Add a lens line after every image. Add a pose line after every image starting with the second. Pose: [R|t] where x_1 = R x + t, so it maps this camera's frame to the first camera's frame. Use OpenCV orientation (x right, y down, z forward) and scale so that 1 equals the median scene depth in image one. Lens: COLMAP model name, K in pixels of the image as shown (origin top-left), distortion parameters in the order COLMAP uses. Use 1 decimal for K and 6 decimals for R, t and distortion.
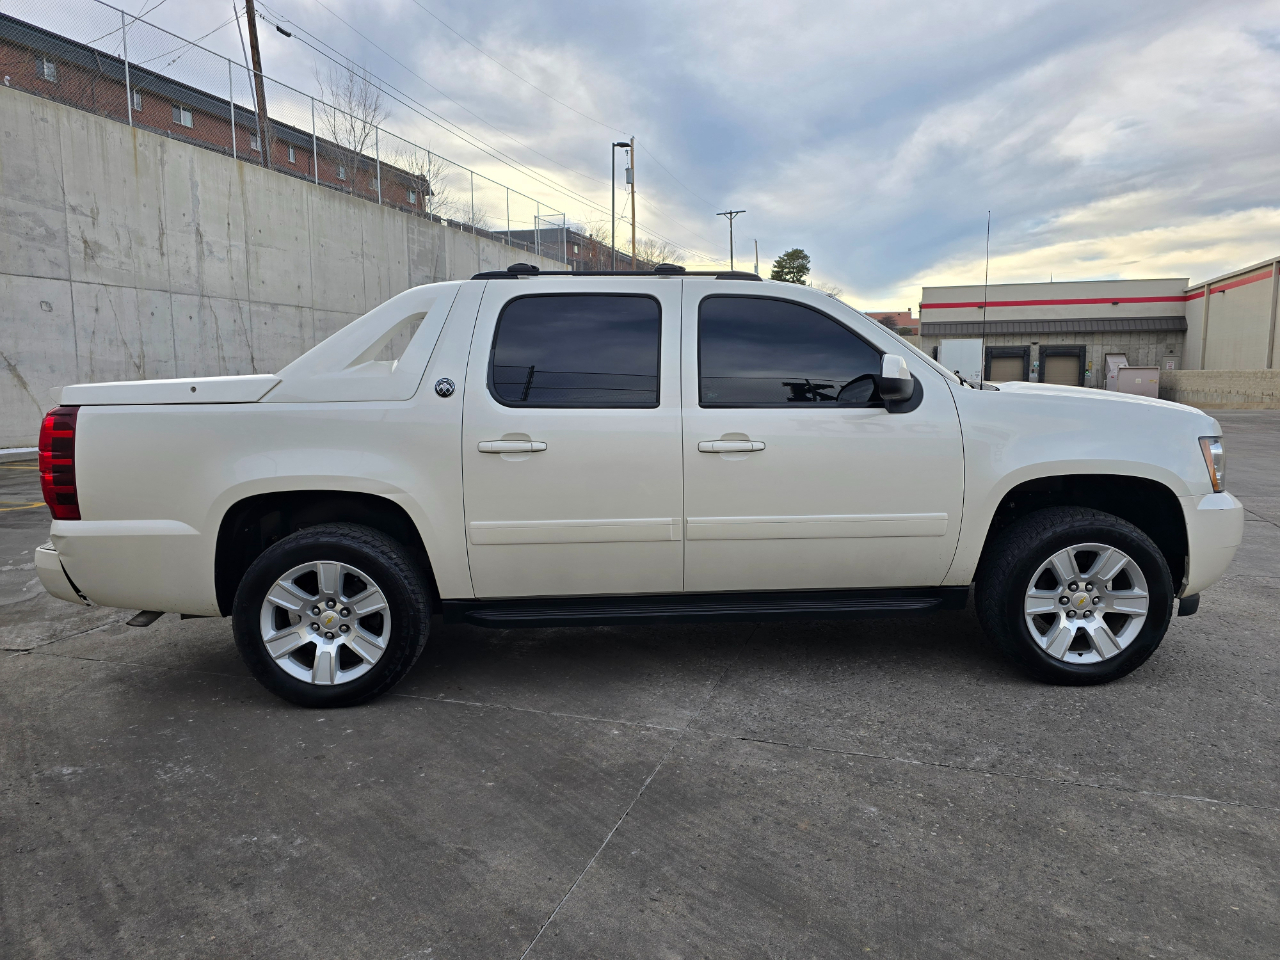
lens RADIAL K [[867.6, 0, 644.2], [0, 867.6, 490.3], [0, 0, 1]] dist [0.052977, -0.041493]
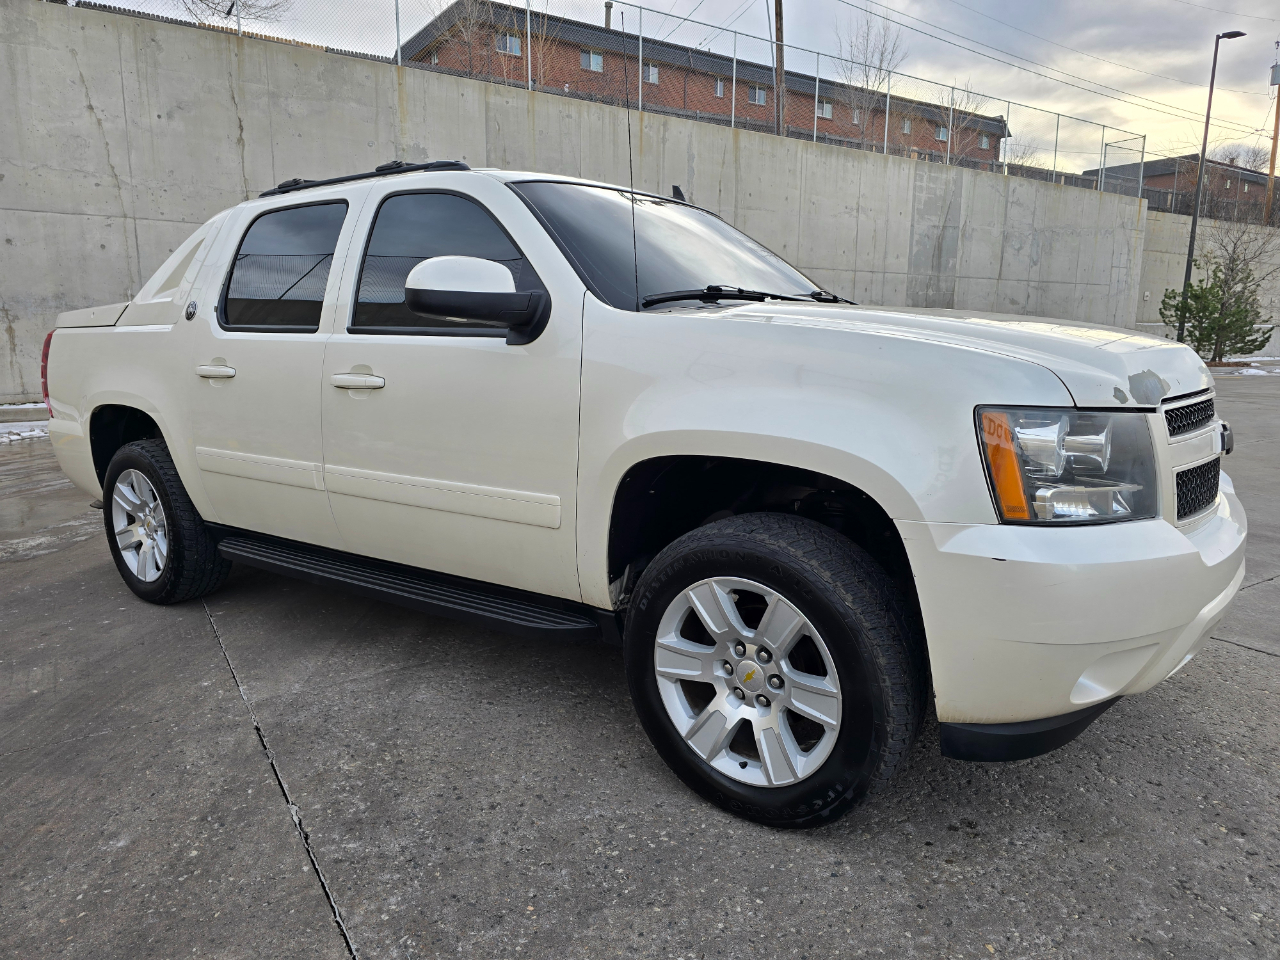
lens RADIAL K [[867.6, 0, 639.6], [0, 867.6, 490.6], [0, 0, 1]] dist [0.052977, -0.041493]
pose [[0.775909, 0.116714, -0.619955, 0.069997], [-0.091353, 0.993166, 0.072641, -0.002743], [0.624196, 0.000272, 0.781268, 0.044944]]
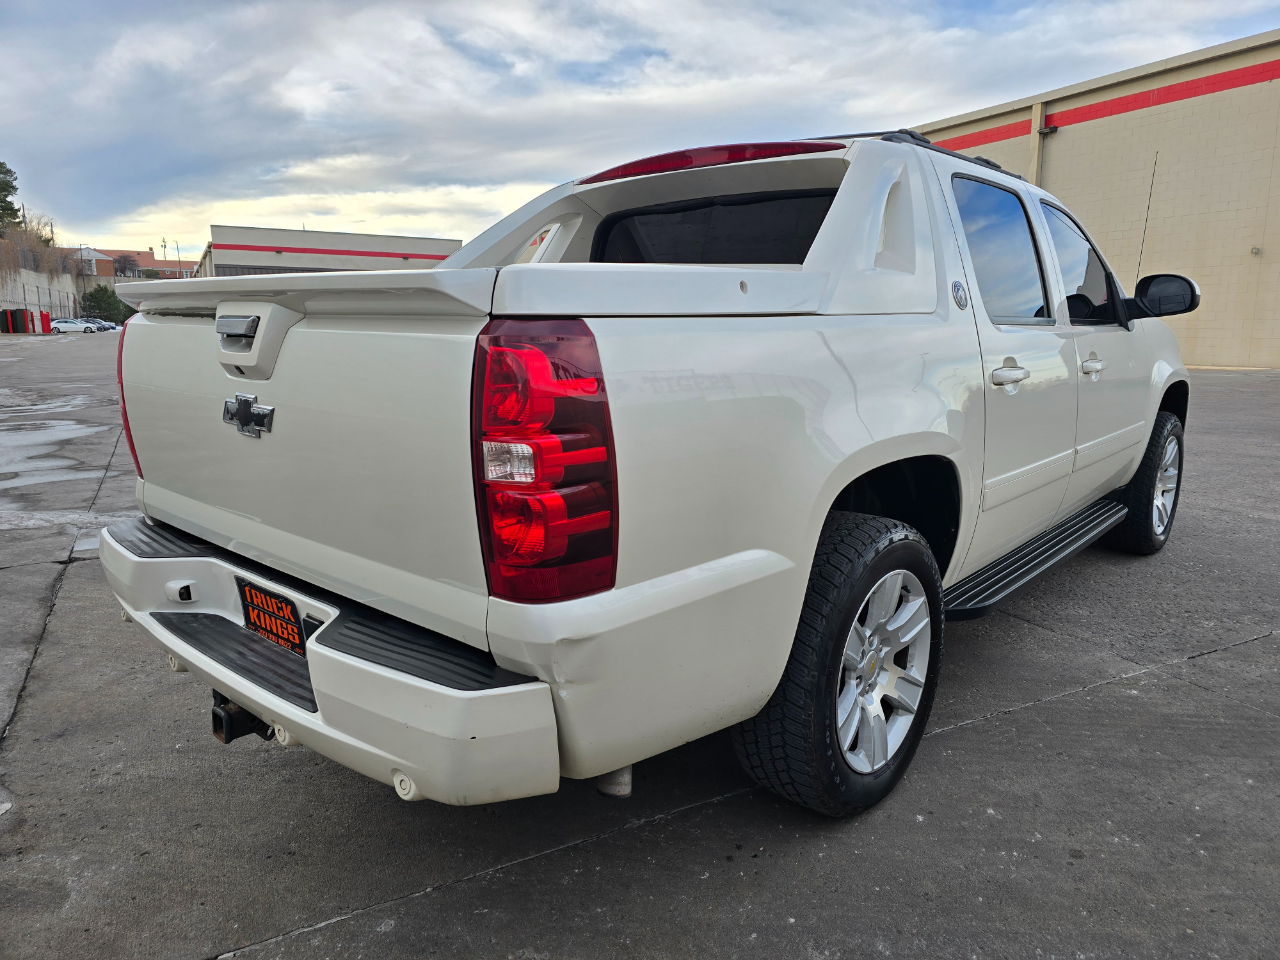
lens RADIAL K [[867.6, 0, 638.5], [0, 867.6, 481.8], [0, 0, 1]] dist [0.052977, -0.041493]
pose [[0.678990, -0.124253, 0.723556, -0.076017], [0.091845, 0.992207, 0.084200, -0.004224], [-0.728380, 0.009284, 0.685111, 0.057573]]
